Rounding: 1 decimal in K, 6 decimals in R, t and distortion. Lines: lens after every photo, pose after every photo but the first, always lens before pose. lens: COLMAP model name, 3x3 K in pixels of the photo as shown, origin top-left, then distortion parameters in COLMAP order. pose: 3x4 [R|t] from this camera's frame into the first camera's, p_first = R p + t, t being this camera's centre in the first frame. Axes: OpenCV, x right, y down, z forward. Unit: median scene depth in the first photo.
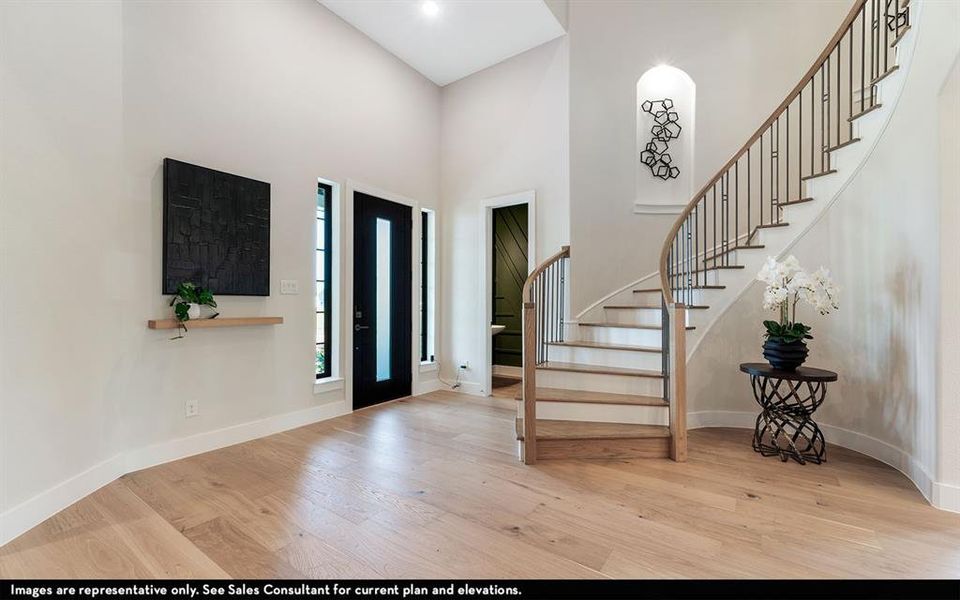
lens RADIAL K [[385.5, 0, 475.2], [0, 385.5, 301.2], [0, 0, 1]] dist [0.000473, 0.000108]
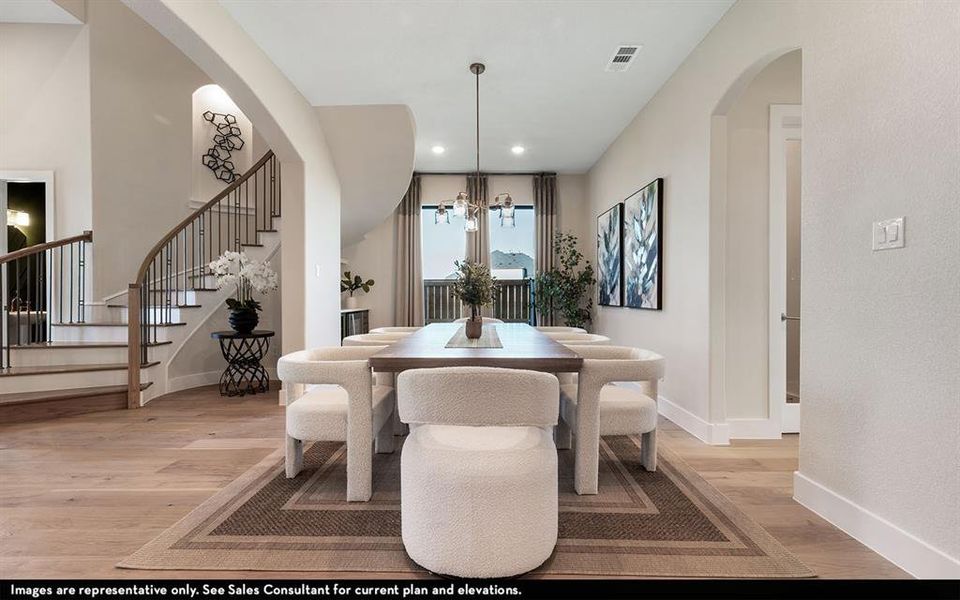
lens RADIAL K [[385.5, 0, 479.3], [0, 385.5, 299.8], [0, 0, 1]] dist [0.000473, 0.000108]
pose [[0.810012, -0.003077, 0.586405, 0.508476], [-0.005965, 0.999891, 0.013486, 0.024192], [-0.586383, -0.014422, 0.809905, -0.491944]]
